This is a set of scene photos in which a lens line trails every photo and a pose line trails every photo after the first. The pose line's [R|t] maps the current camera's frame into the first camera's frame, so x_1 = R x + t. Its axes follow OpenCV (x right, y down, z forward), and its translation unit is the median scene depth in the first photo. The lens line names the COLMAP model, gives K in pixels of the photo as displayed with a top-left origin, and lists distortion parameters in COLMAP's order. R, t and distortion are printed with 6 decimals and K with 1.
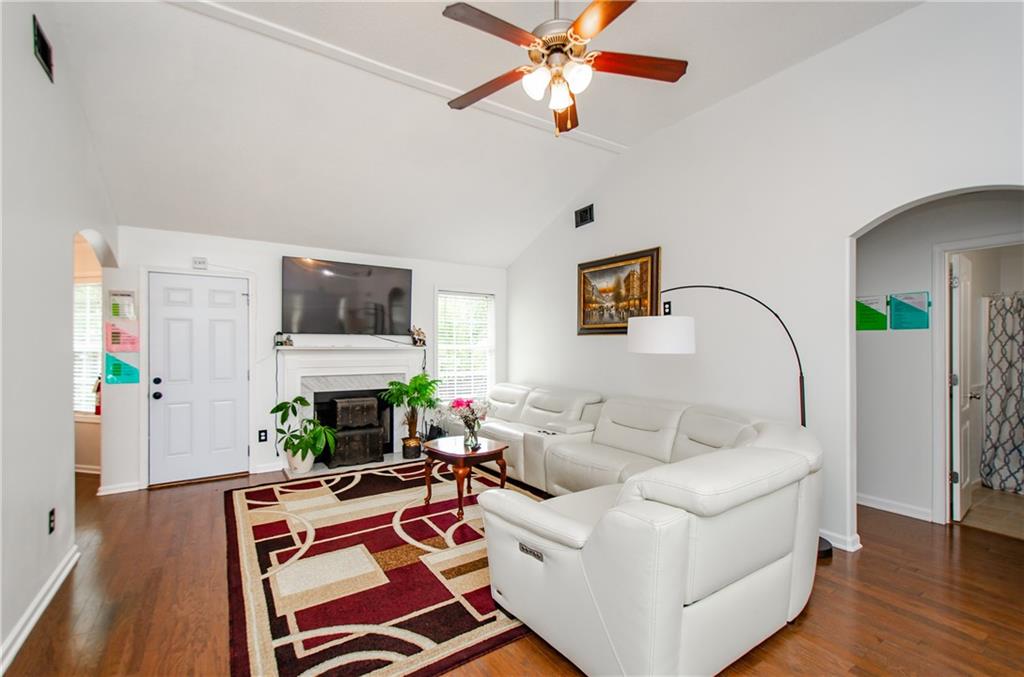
lens RADIAL K [[449.3, 0, 504.8], [0, 449.3, 344.8], [0, 0, 1]] dist [0.002004, 0.000342]
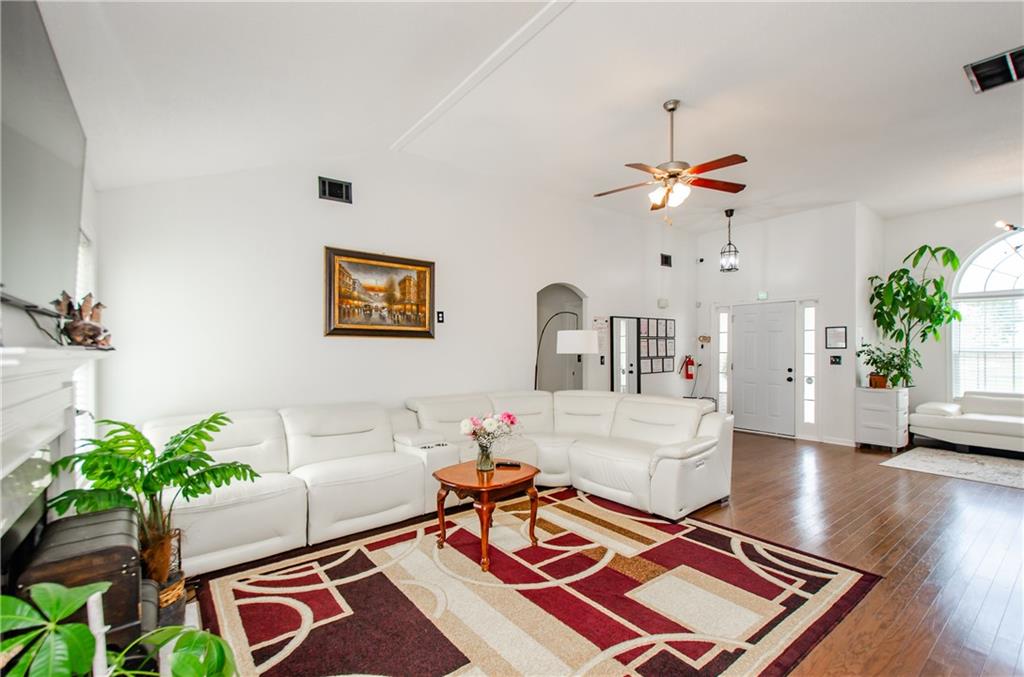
lens RADIAL K [[443.3, 0, 503.8], [0, 443.3, 347.6], [0, 0, 1]] dist [0.029443, -0.015523]
pose [[-0.077033, 0.001691, 0.997027, -0.846557], [-0.001157, 0.999998, -0.001785, 0.000163], [-0.997028, -0.001291, -0.077030, 0.981173]]
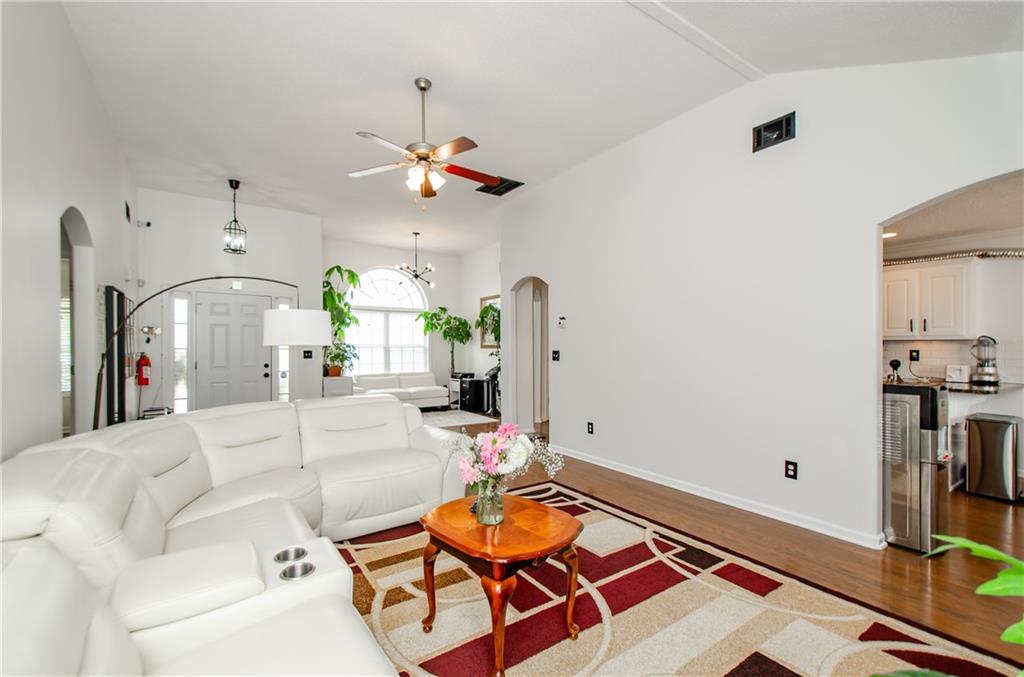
lens RADIAL K [[443.3, 0, 503.8], [0, 443.3, 347.6], [0, 0, 1]] dist [0.029443, -0.015523]
pose [[-0.999840, 0.002706, -0.017669, -0.081313], [0.002715, 0.999996, -0.000487, 0.016394], [0.017667, -0.000535, -0.999844, 1.453265]]
